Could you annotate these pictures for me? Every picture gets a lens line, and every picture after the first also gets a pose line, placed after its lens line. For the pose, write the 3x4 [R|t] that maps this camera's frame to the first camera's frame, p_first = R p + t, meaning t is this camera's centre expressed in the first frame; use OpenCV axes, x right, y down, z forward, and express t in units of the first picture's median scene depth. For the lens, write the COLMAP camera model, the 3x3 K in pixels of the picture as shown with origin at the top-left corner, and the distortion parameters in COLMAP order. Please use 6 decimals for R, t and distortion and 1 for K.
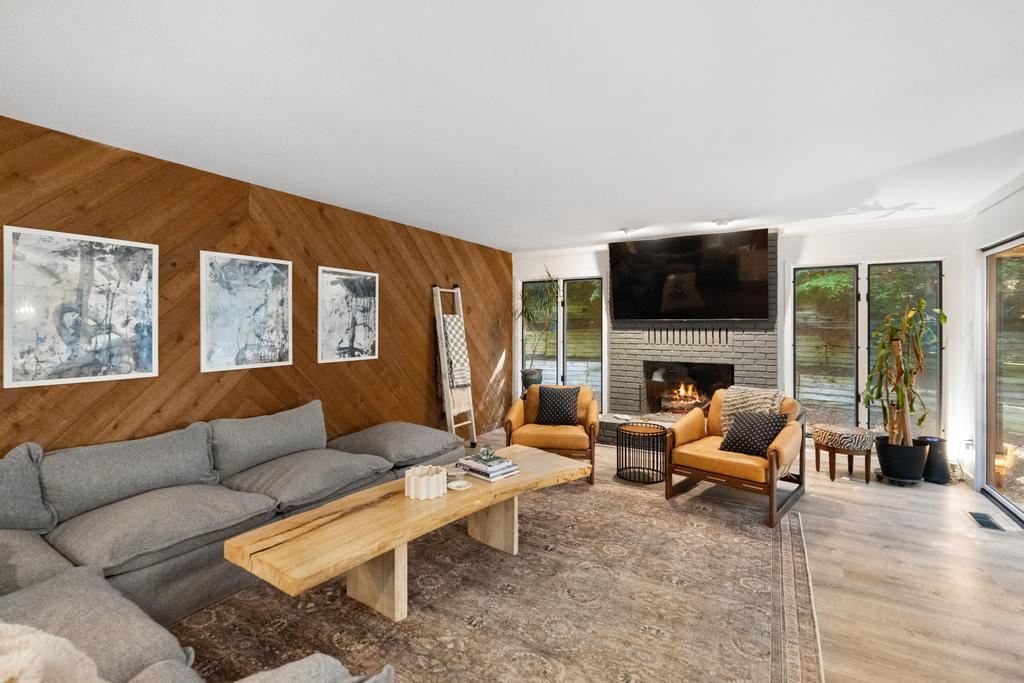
lens RADIAL K [[461.8, 0, 509.1], [0, 461.8, 327.4], [0, 0, 1]] dist [-0.004608, 0.000316]
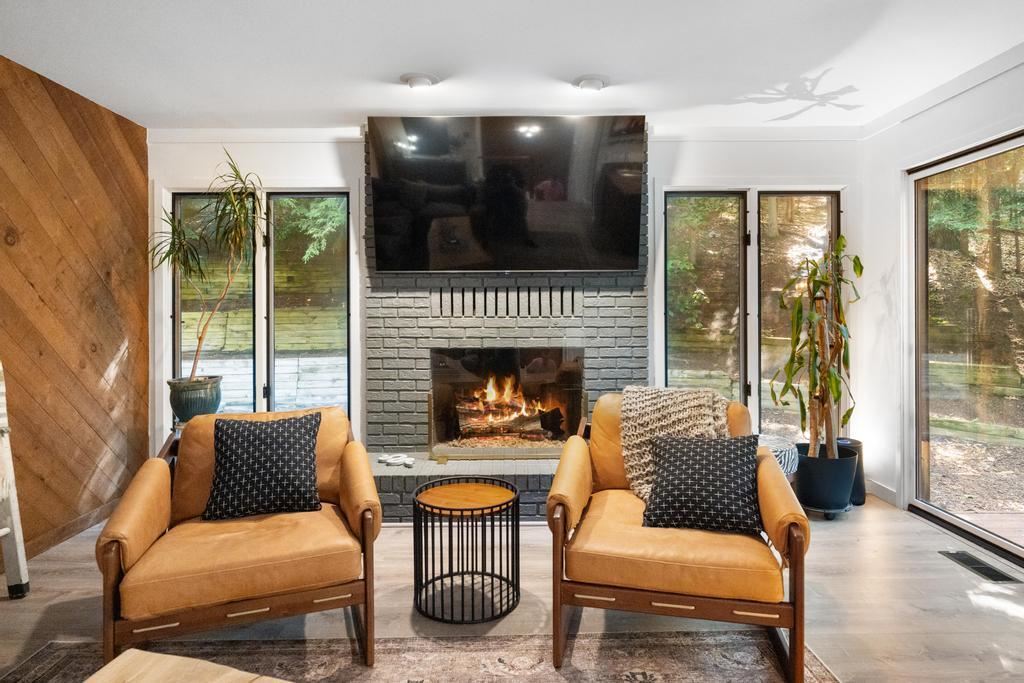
lens RADIAL K [[571.5, 0, 506.4], [0, 571.5, 309.5], [0, 0, 1]] dist [-0.005345, 0.000825]
pose [[0.856221, -0.004273, 0.516592, 0.028779], [0.008447, 0.999948, -0.005729, 0.039344], [-0.516541, 0.009269, 0.856212, 0.483400]]
